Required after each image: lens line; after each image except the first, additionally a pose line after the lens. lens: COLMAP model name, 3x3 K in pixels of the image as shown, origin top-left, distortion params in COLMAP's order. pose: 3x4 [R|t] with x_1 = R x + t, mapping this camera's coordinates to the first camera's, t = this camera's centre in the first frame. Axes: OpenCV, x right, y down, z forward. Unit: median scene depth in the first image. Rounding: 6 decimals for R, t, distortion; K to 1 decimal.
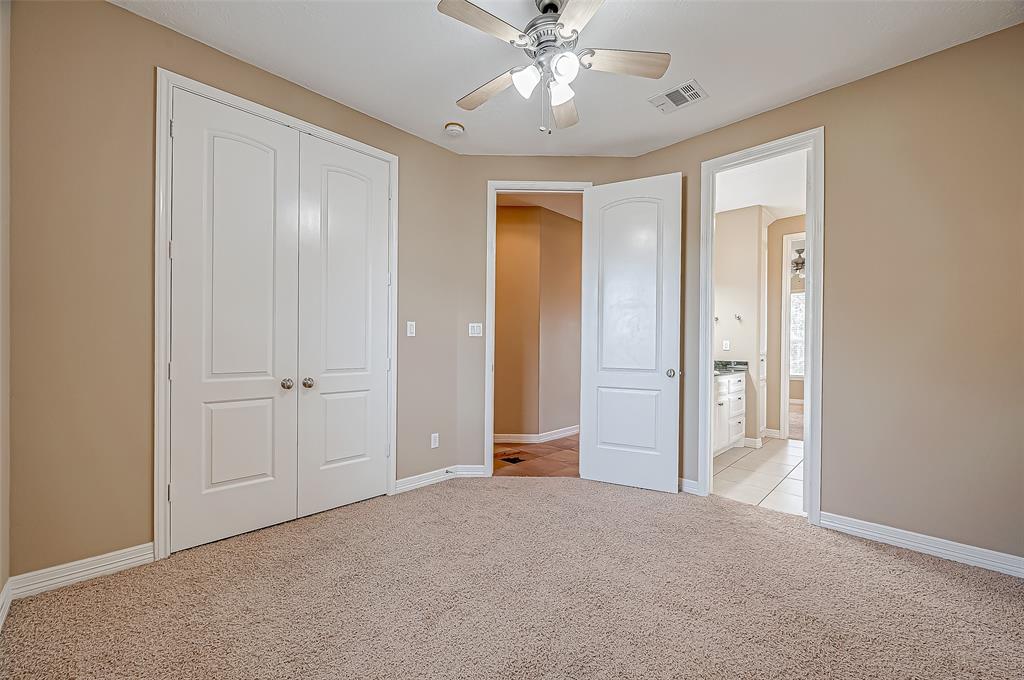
lens RADIAL K [[405.3, 0, 513.0], [0, 405.3, 345.5], [0, 0, 1]] dist [-0.000714, 0.000062]
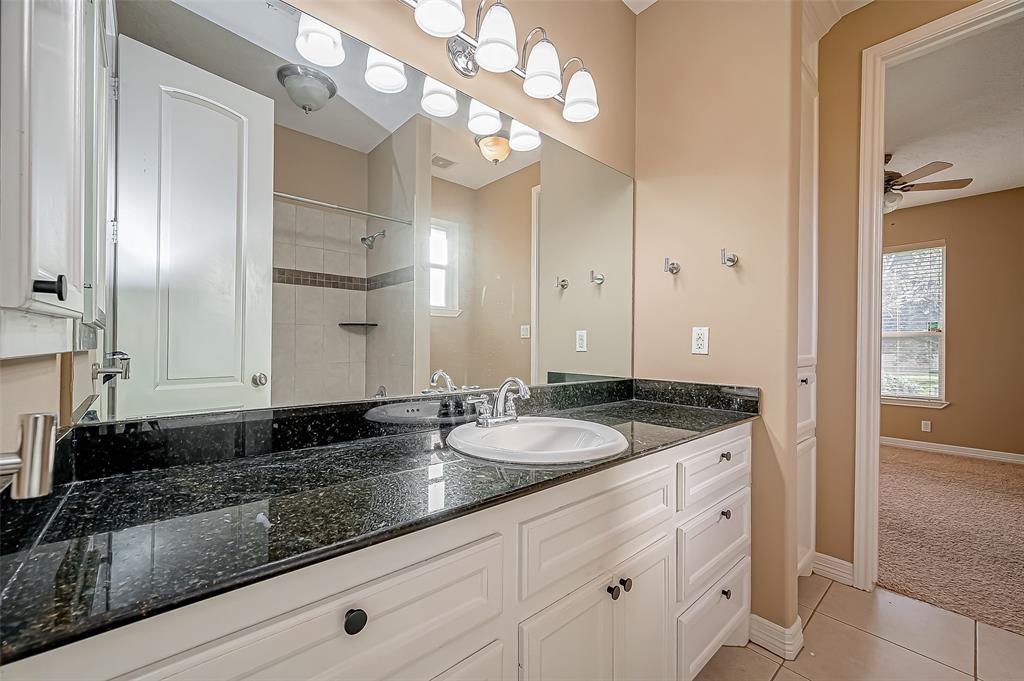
lens RADIAL K [[412.2, 0, 514.2], [0, 412.2, 338.3], [0, 0, 1]] dist [0.000610, 0.000124]
pose [[0.997607, 0.001060, -0.069134, 0.375568], [-0.001344, 0.999991, -0.004062, -0.000643], [0.069129, 0.004145, 0.997599, 0.603747]]
